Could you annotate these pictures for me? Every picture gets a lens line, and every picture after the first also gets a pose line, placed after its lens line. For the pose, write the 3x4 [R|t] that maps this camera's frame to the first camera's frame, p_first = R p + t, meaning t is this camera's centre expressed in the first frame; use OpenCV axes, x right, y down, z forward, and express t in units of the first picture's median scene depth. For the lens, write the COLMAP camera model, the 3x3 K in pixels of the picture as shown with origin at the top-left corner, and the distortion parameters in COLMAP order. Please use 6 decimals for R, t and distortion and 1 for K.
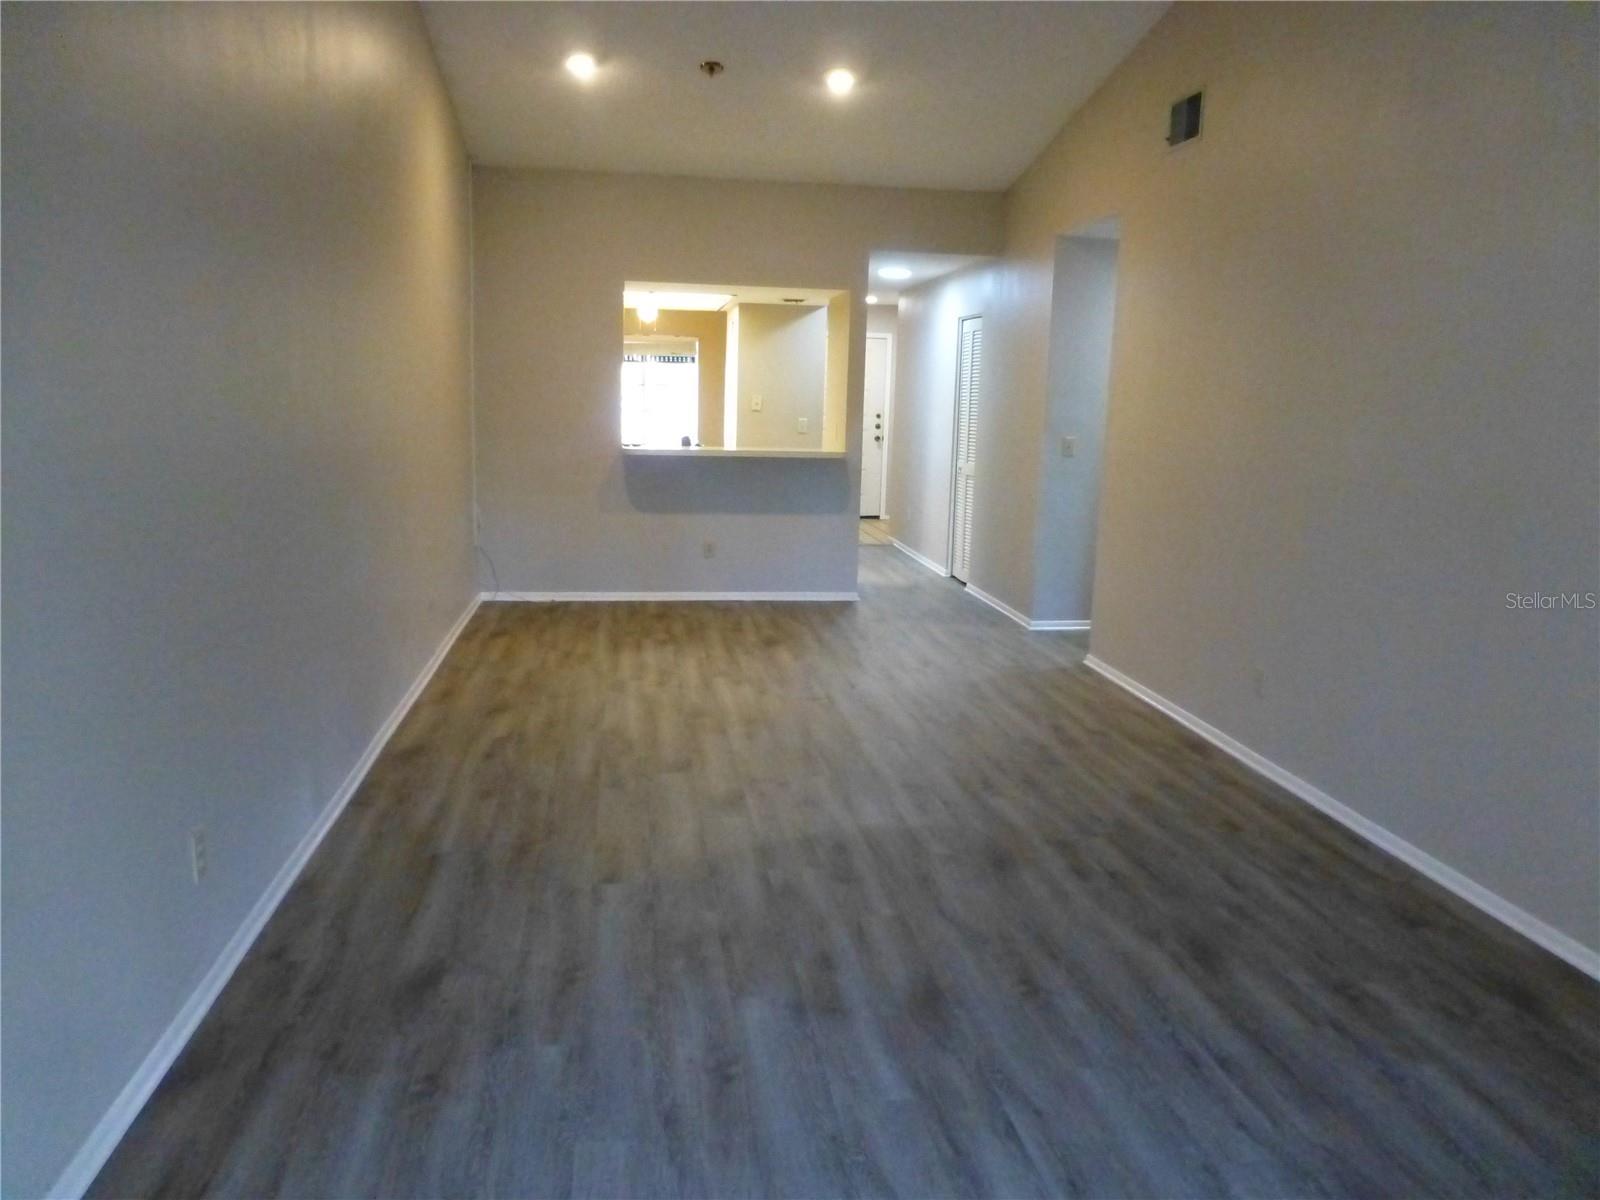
lens RADIAL K [[1147.1, 0, 801.6], [0, 1147.1, 598.0], [0, 0, 1]] dist [-0.026607, -0.004560]
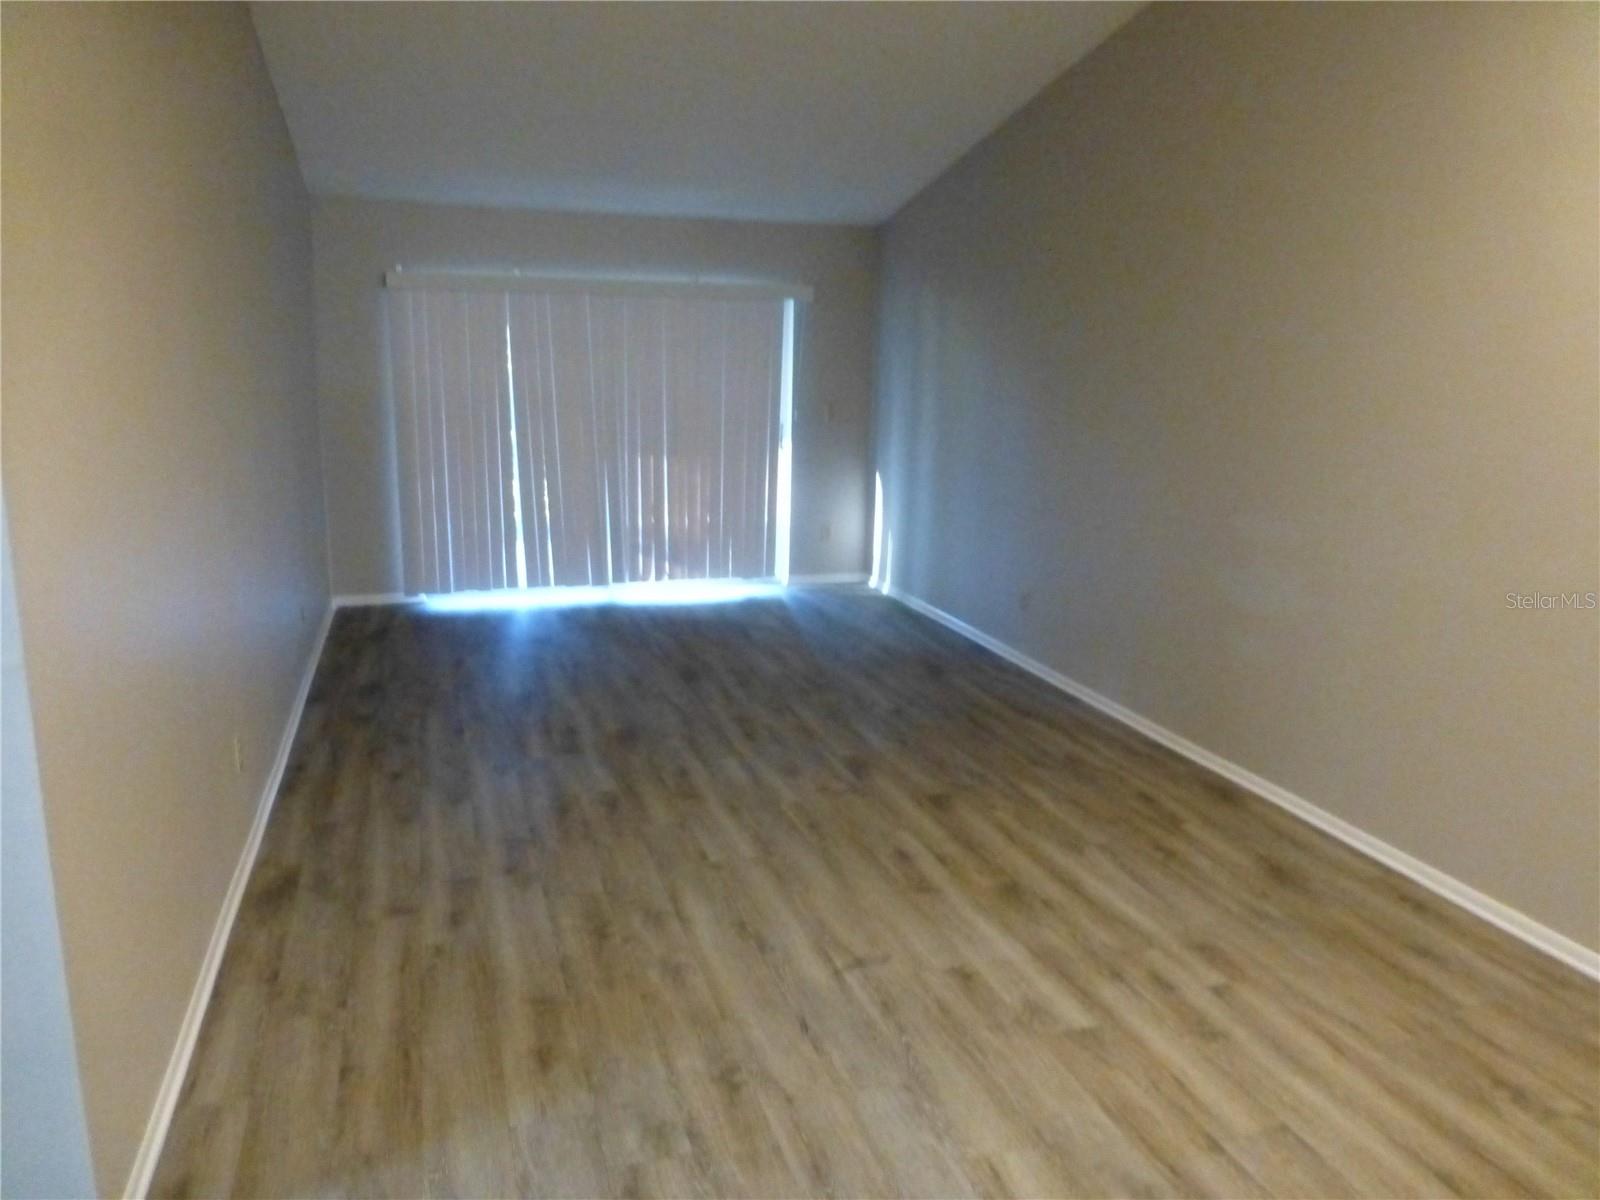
lens RADIAL K [[1147.1, 0, 801.5], [0, 1147.1, 603.5], [0, 0, 1]] dist [-0.026607, -0.004560]
pose [[-0.985062, -0.006965, -0.172060, 0.176296], [-0.072938, 0.922002, 0.380253, -0.365402], [0.155991, 0.387122, -0.908737, 1.862012]]
